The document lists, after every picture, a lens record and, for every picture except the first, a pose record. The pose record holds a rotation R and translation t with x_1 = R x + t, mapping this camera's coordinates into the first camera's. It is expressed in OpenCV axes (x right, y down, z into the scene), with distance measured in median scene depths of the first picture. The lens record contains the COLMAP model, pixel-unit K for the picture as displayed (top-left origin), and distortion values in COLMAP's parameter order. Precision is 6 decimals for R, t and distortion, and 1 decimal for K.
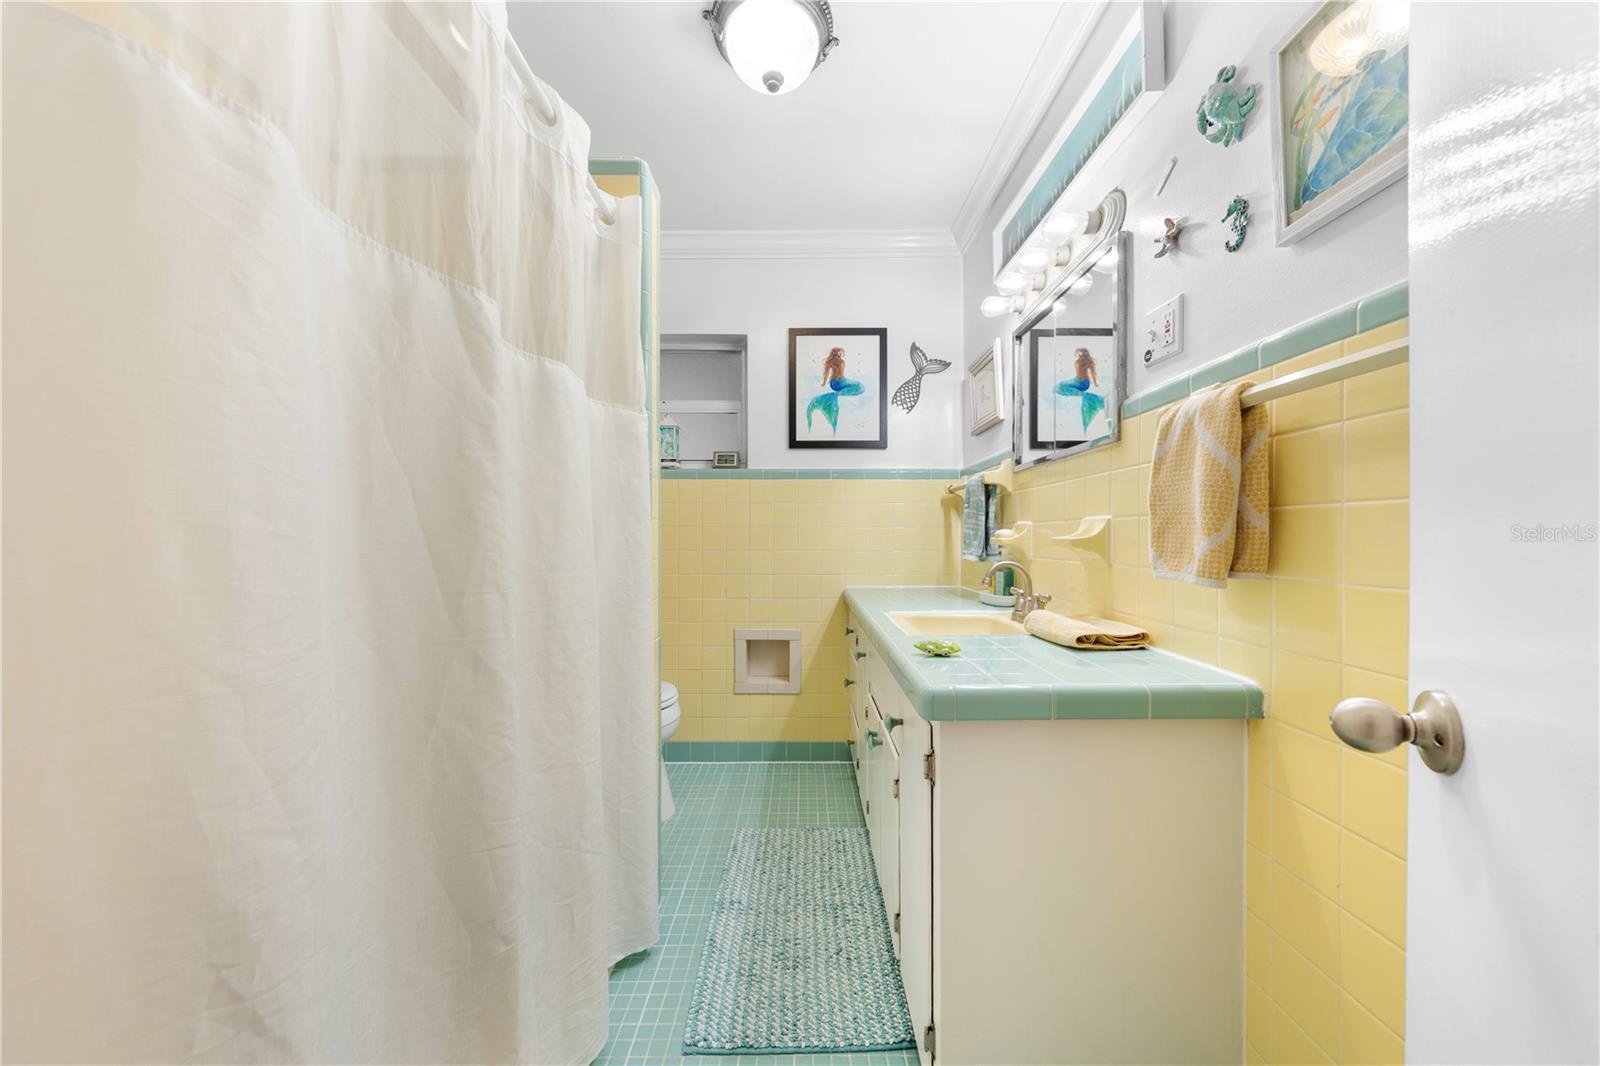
lens RADIAL K [[540.3, 0, 800.4], [0, 540.3, 536.4], [0, 0, 1]] dist [-0.002881, 0.000173]
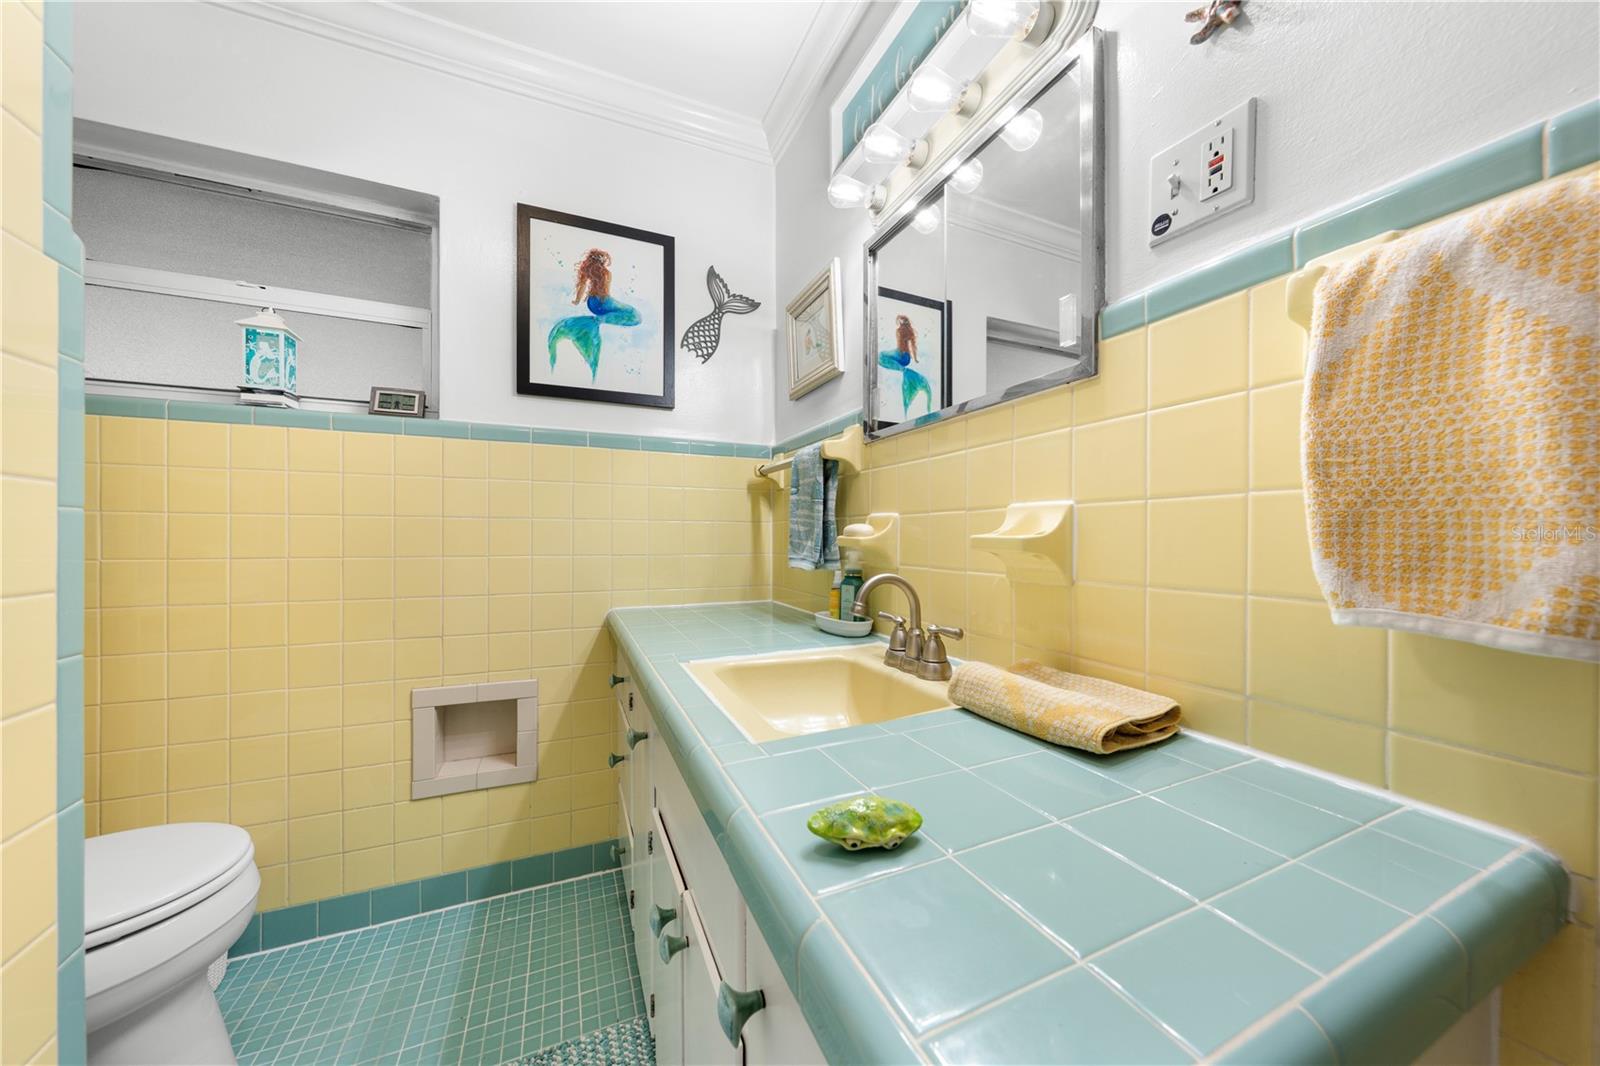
lens RADIAL K [[540.3, 0, 803.1], [0, 540.3, 538.6], [0, 0, 1]] dist [-0.002881, 0.000173]
pose [[0.911067, 0.000916, 0.412256, 0.026175], [-0.003507, 0.999979, 0.005528, 0.001485], [-0.412243, -0.006482, 0.911051, 0.317715]]
